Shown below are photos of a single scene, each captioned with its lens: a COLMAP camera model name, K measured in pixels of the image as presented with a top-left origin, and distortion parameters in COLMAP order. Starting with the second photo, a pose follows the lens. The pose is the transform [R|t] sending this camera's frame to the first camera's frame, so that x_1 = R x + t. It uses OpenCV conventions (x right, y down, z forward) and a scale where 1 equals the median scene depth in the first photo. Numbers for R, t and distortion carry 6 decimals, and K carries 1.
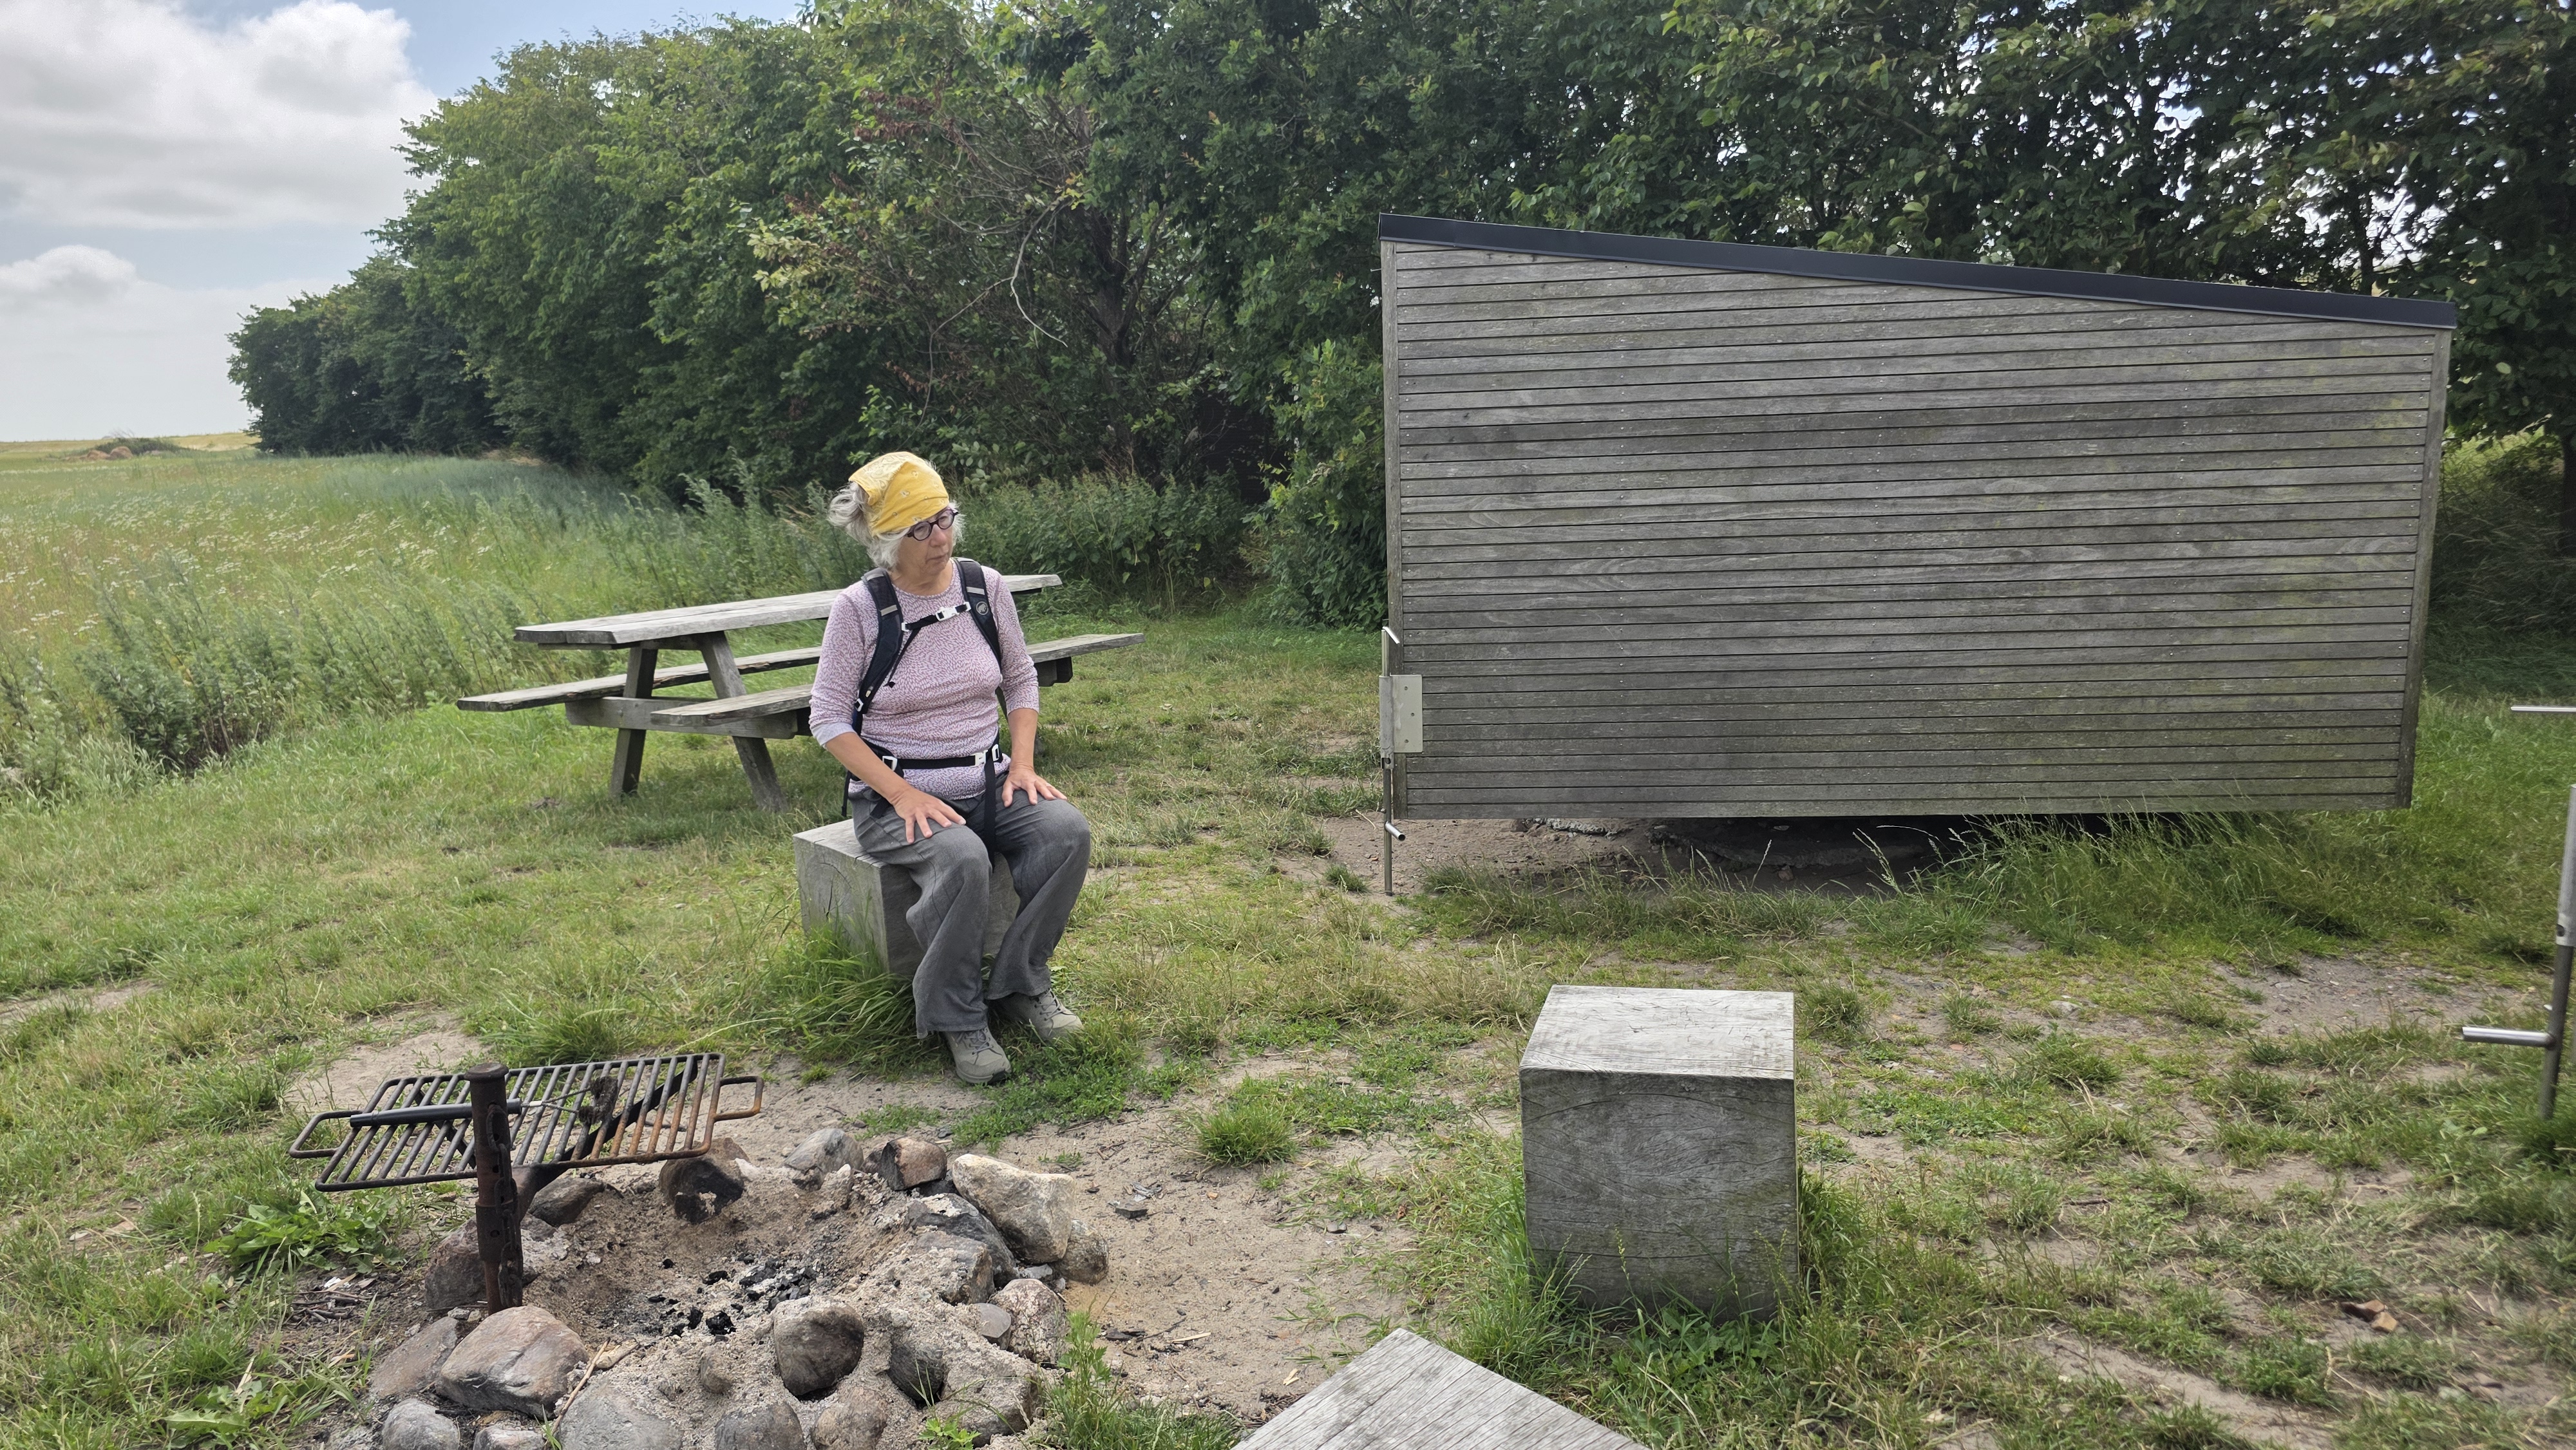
lens RADIAL K [[1663.0, 0, 1288.0], [0, 1663.0, 725.0], [0, 0, 1]] dist [0.003711, -0.002025]
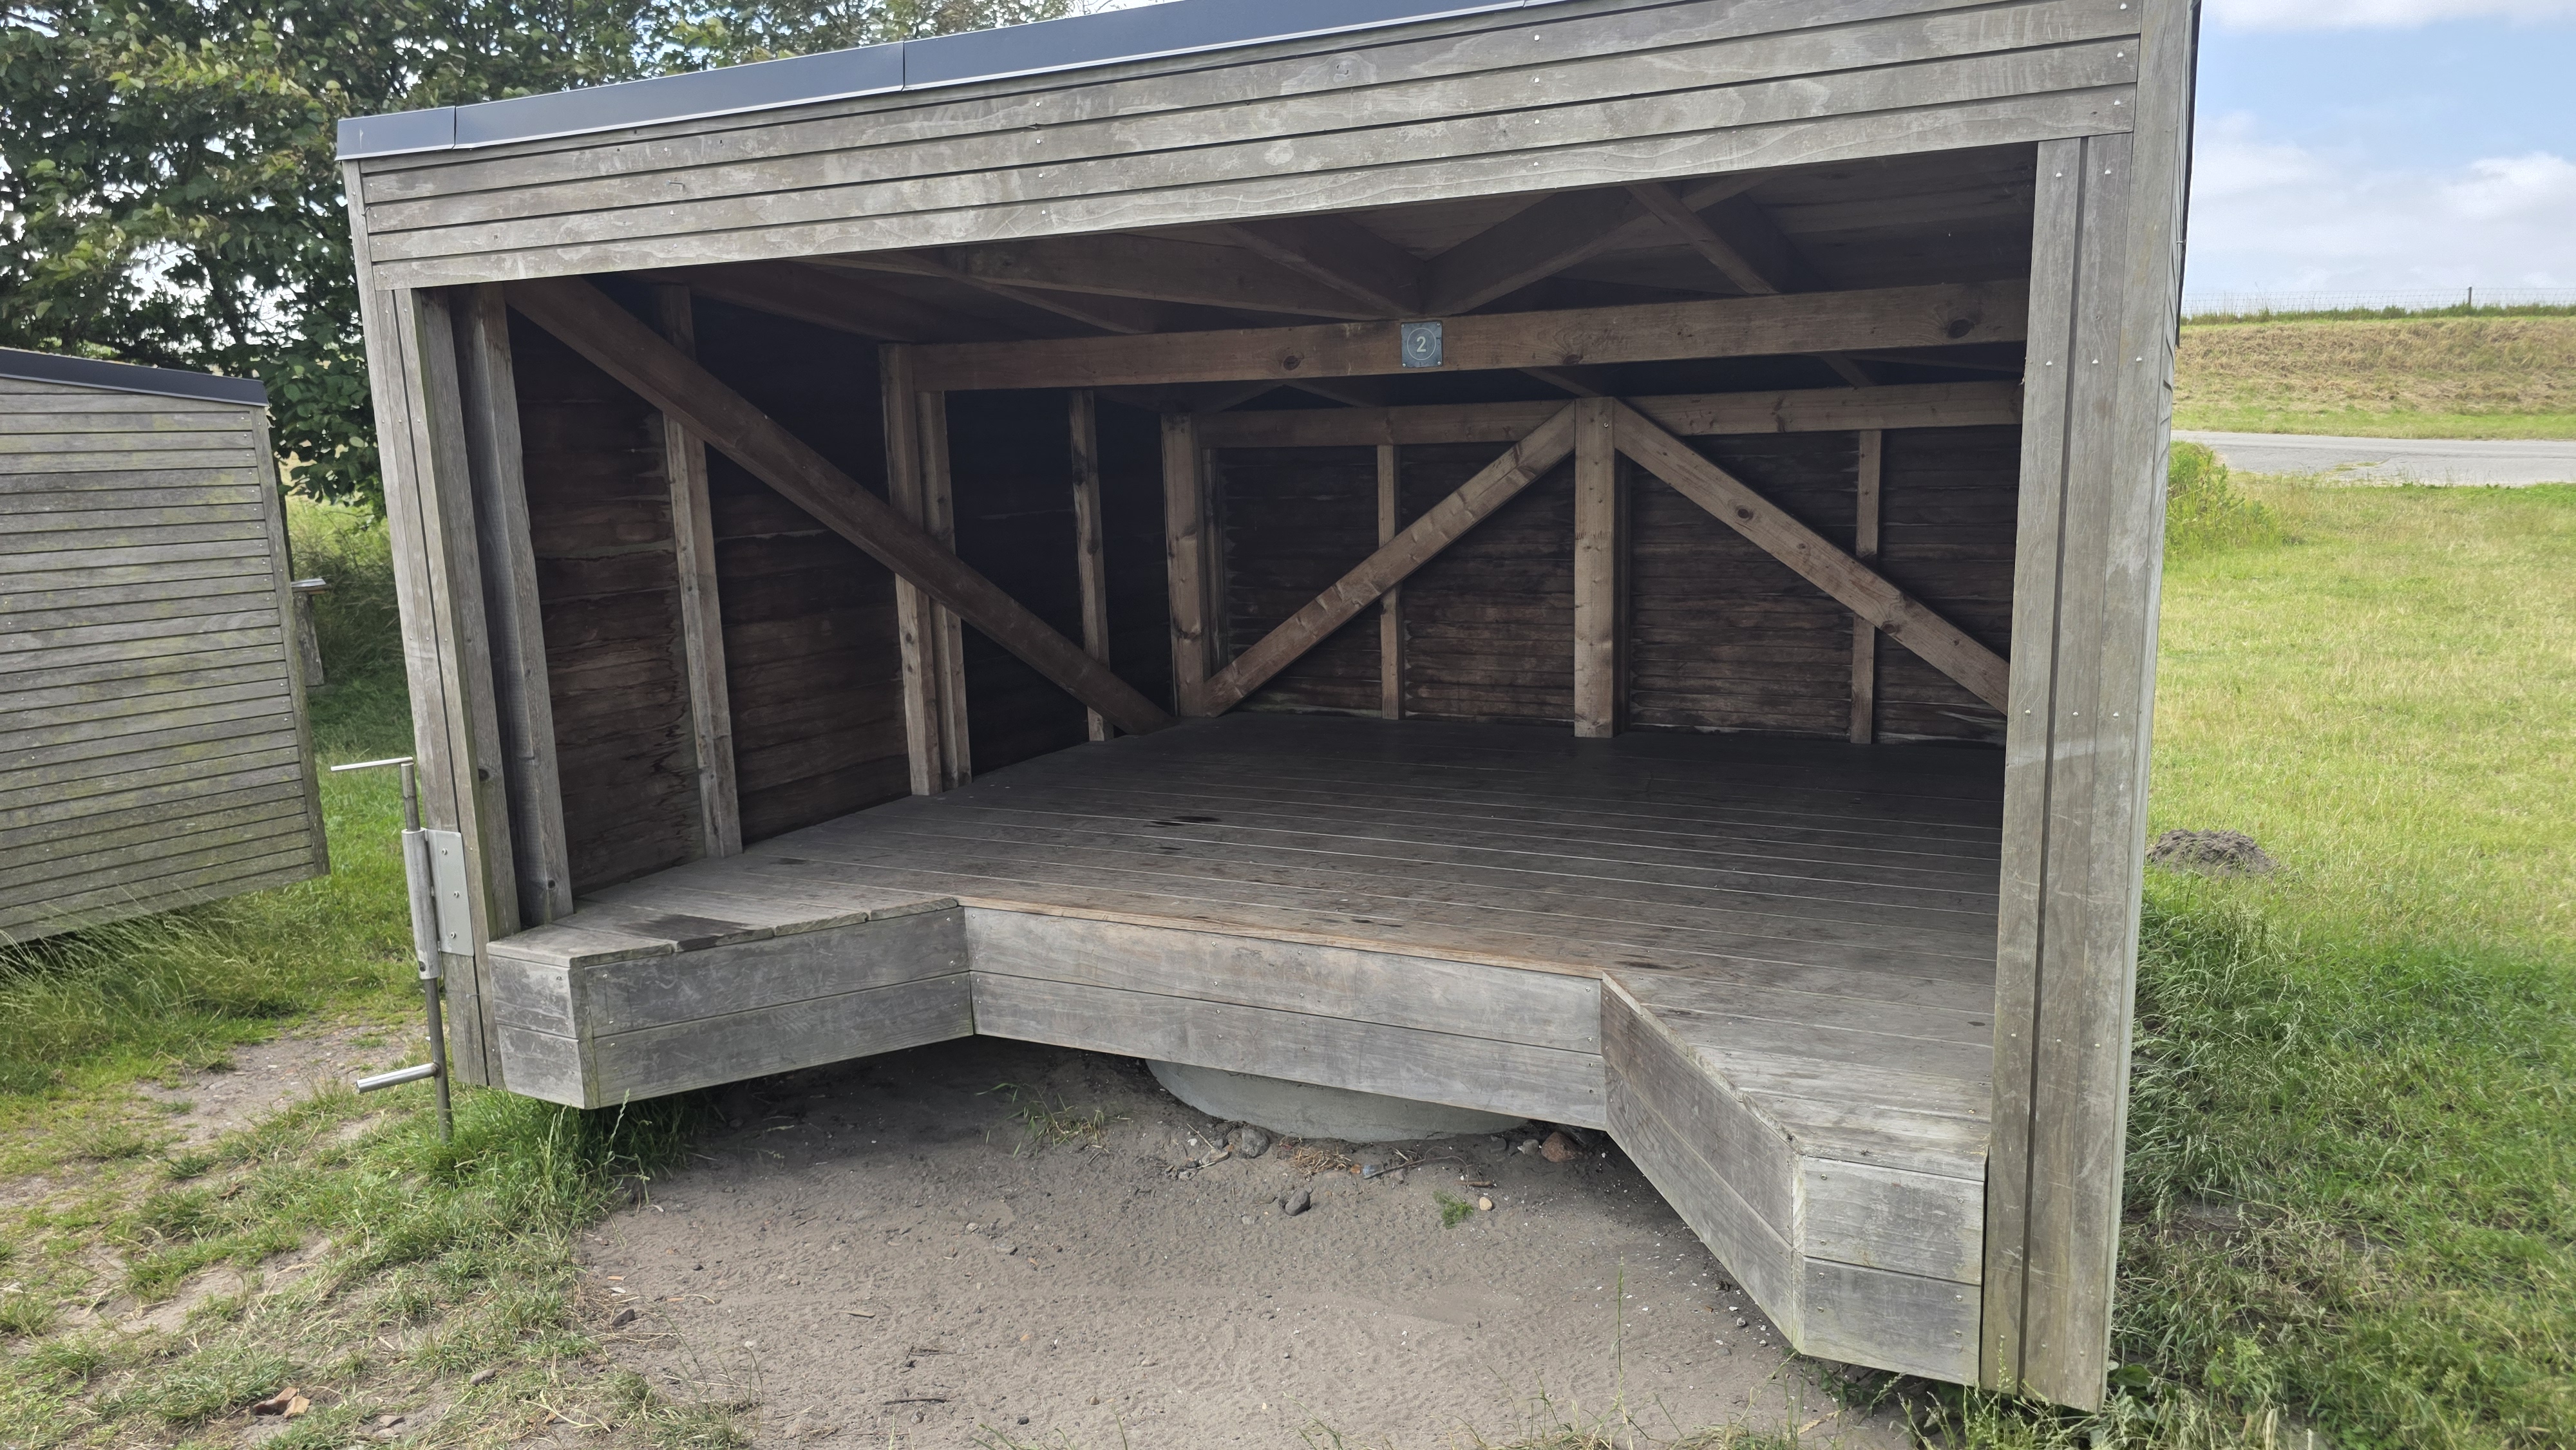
lens RADIAL K [[1663.0, 0, 1288.0], [0, 1663.0, 725.0], [0, 0, 1]] dist [0.003711, -0.002025]
pose [[0.509894, -0.126172, 0.850934, 0.124993], [0.164697, 0.985205, 0.047392, 0.009073], [-0.844324, 0.115981, 0.523130, -0.038628]]
